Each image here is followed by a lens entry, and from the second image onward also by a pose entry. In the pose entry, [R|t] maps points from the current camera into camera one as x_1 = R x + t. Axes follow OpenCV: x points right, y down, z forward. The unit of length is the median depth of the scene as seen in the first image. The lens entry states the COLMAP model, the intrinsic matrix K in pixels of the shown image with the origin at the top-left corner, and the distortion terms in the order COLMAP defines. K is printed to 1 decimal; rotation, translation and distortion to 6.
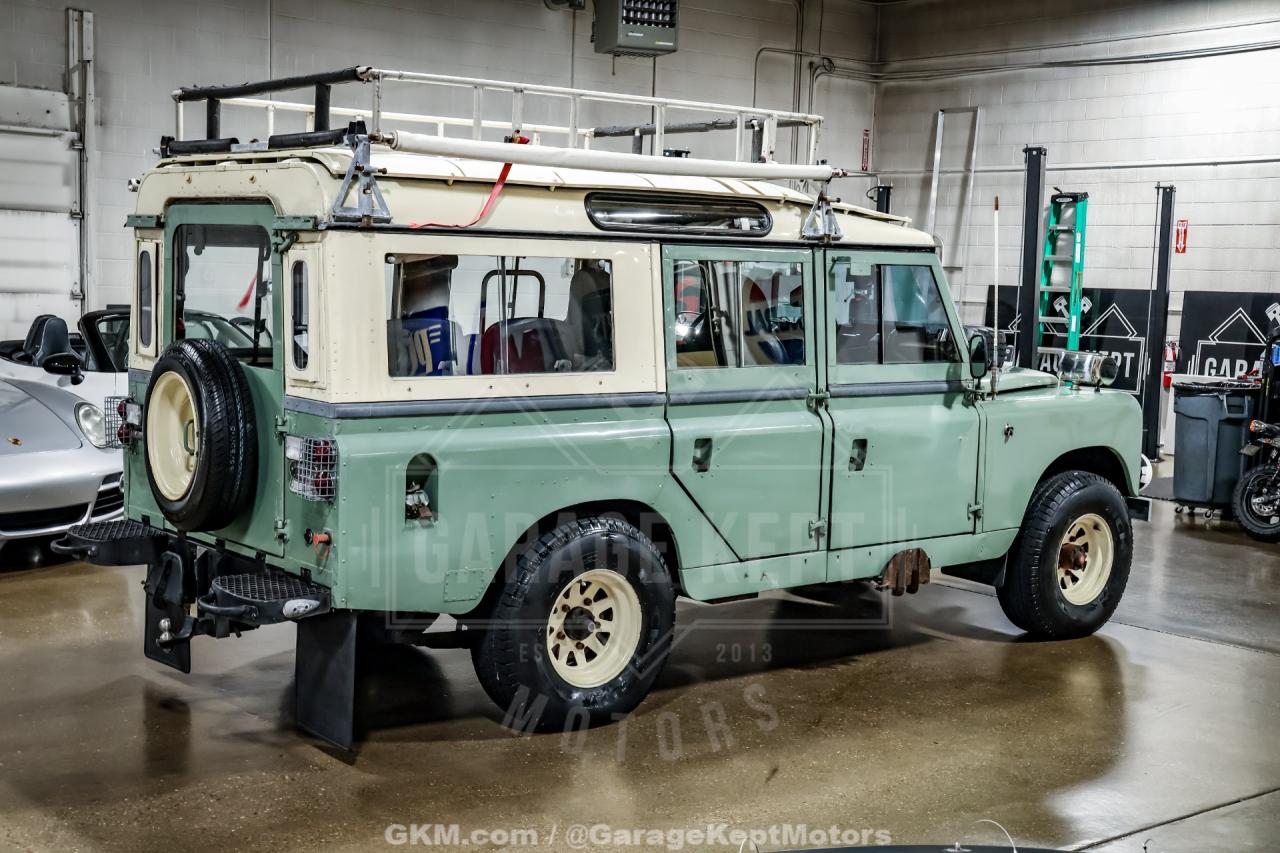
lens RADIAL K [[1671.5, 0, 640.4], [0, 1671.5, 429.2], [0, 0, 1]] dist [0.081709, -0.028955]
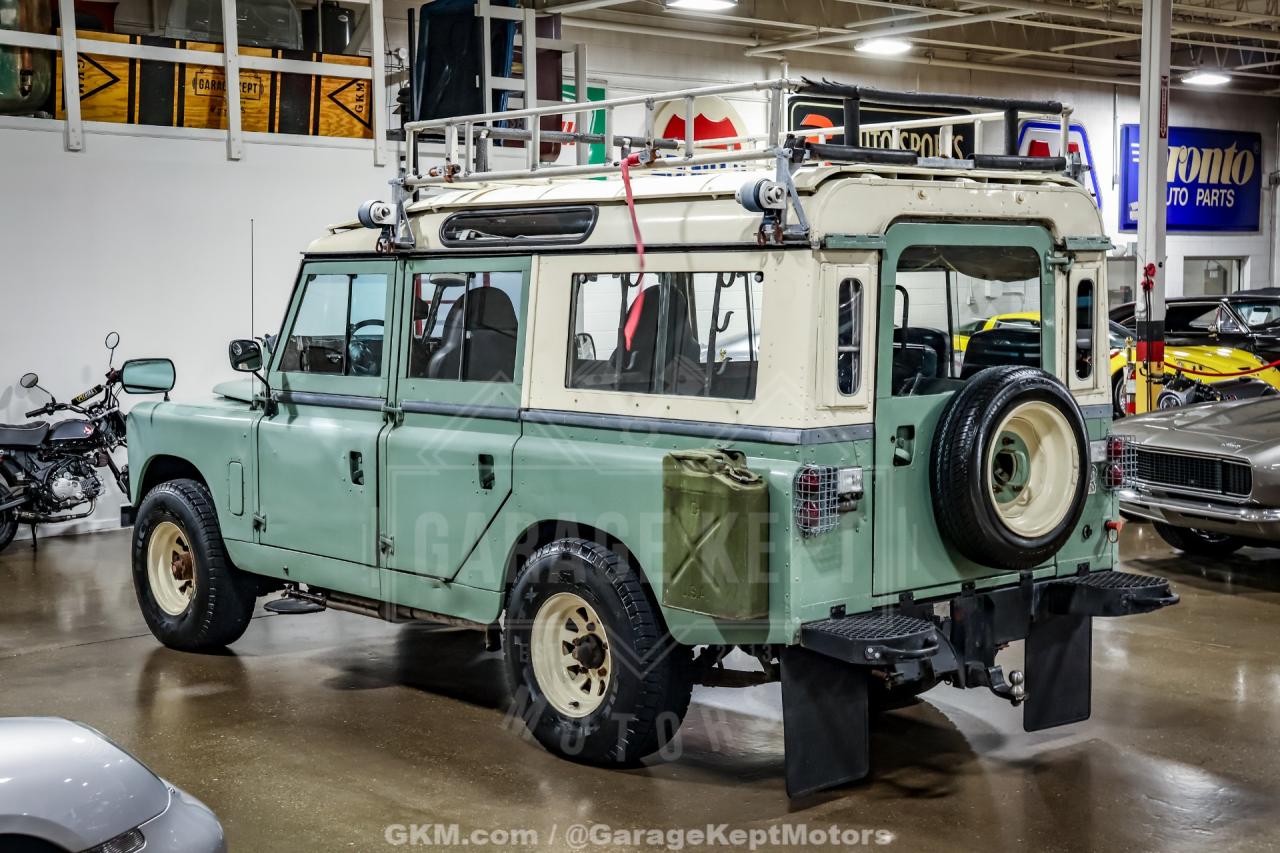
lens RADIAL K [[1871.2, 0, 613.2], [0, 1871.2, 425.9], [0, 0, 1]] dist [0.141546, 0.125713]
pose [[-0.023142, -0.104165, 0.994291, -1.196696], [0.107814, 0.988497, 0.106068, -0.142187], [-0.993902, 0.109653, -0.011645, 1.120878]]
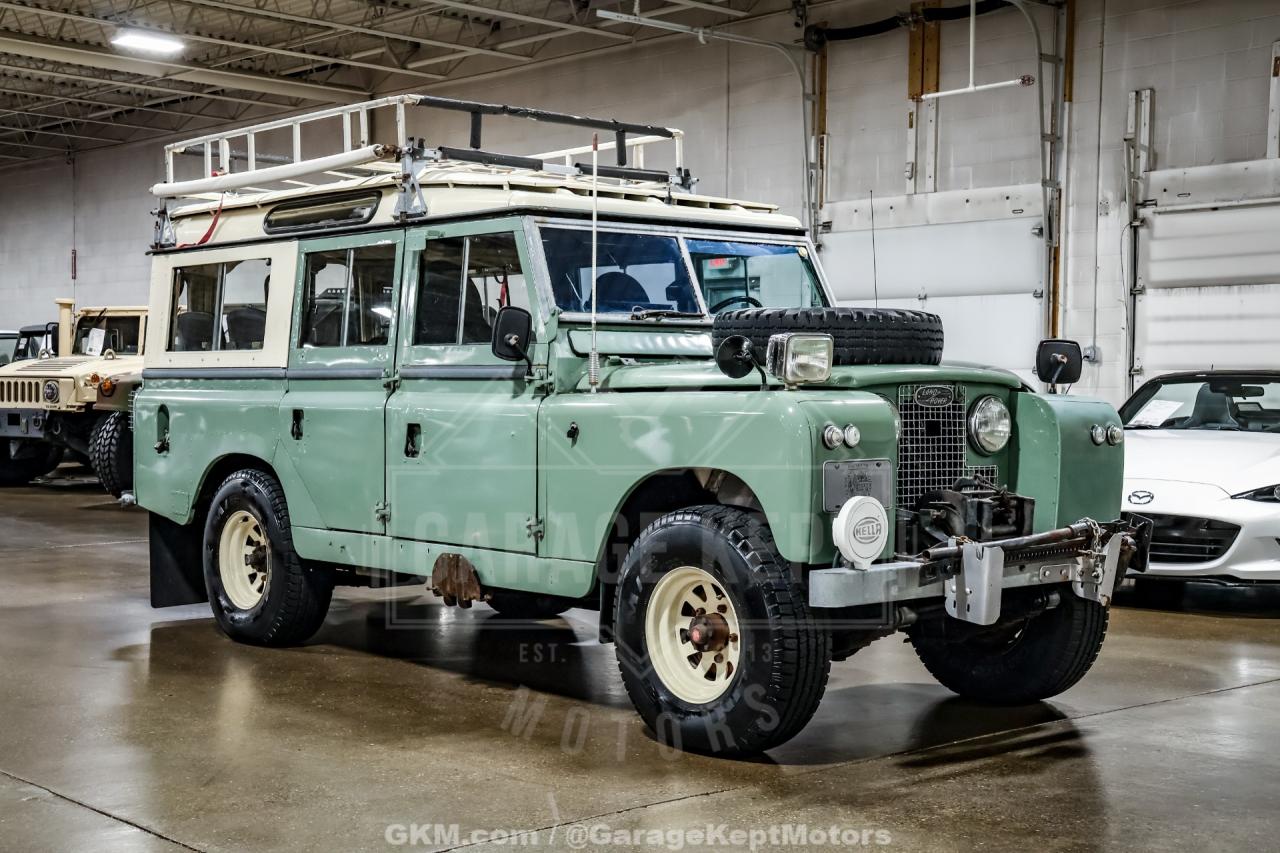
lens RADIAL K [[1757.0, 0, 637.7], [0, 1757.0, 426.3], [0, 0, 1]] dist [0.065357, 0.305362]
pose [[0.027785, -0.004664, -0.999603, 1.195047], [-0.104690, 0.994476, -0.007550, 0.002038], [0.994117, 0.104858, 0.027143, 1.169333]]
